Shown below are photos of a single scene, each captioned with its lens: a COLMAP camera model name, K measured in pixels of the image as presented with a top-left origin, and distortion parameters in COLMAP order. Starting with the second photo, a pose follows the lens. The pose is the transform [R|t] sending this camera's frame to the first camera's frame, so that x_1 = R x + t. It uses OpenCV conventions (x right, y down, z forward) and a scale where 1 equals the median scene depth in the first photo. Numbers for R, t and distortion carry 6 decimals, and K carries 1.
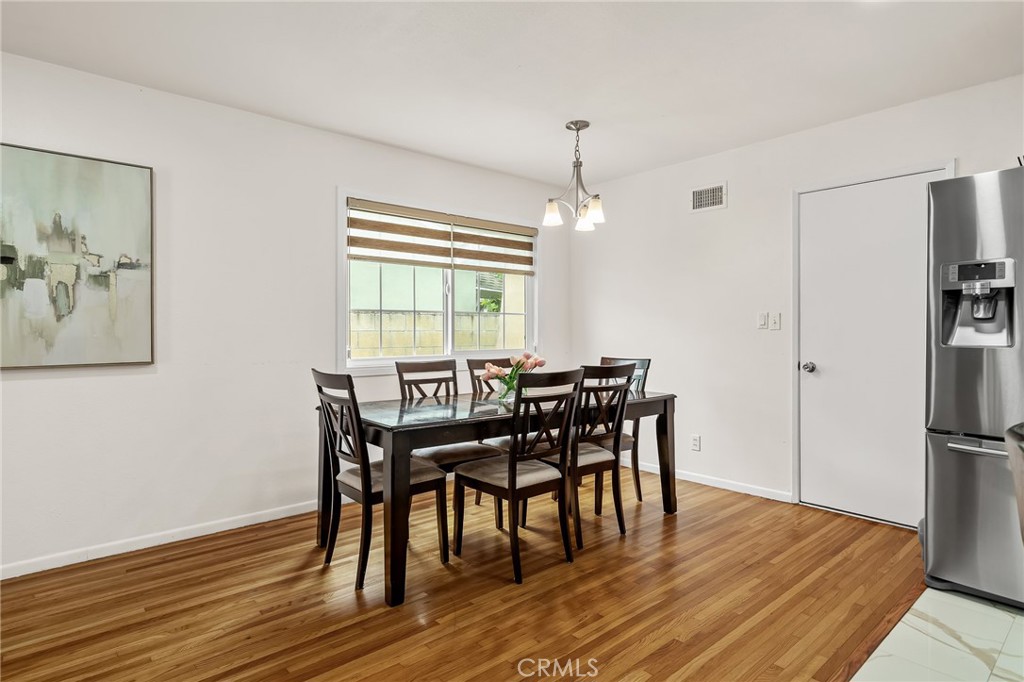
lens RADIAL K [[557.8, 0, 516.7], [0, 557.8, 328.2], [0, 0, 1]] dist [0.002601, 0.001623]
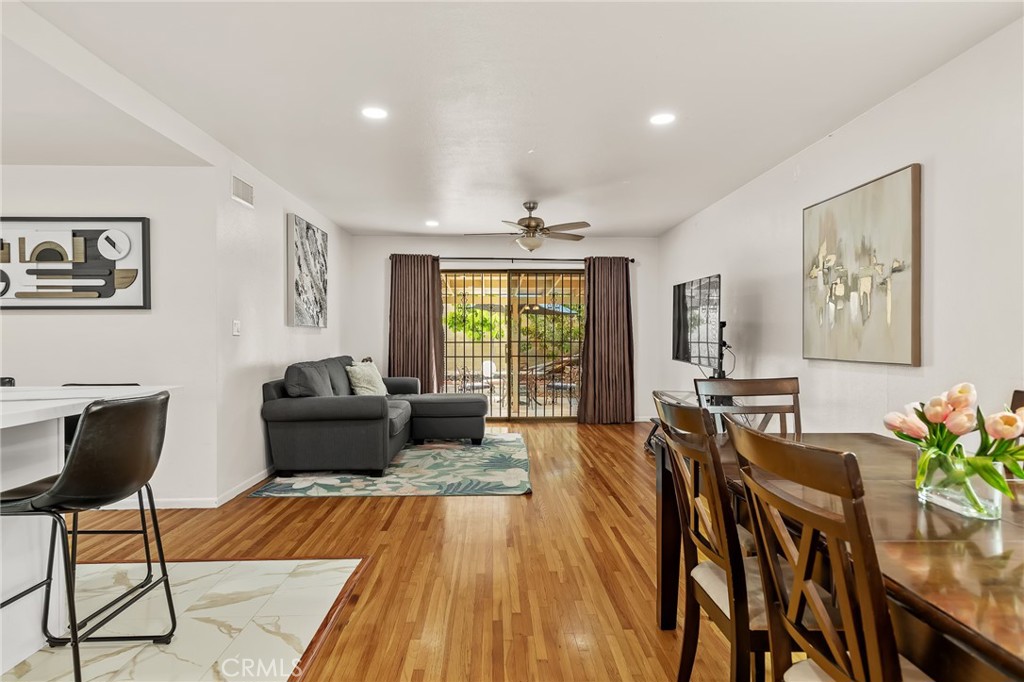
lens RADIAL K [[557.8, 0, 513.7], [0, 557.8, 348.2], [0, 0, 1]] dist [0.002601, 0.001623]
pose [[-0.630797, 0.020591, -0.775675, 0.571532], [0.010243, 0.999782, 0.018211, 0.007217], [0.775880, 0.003542, -0.630870, 1.152650]]
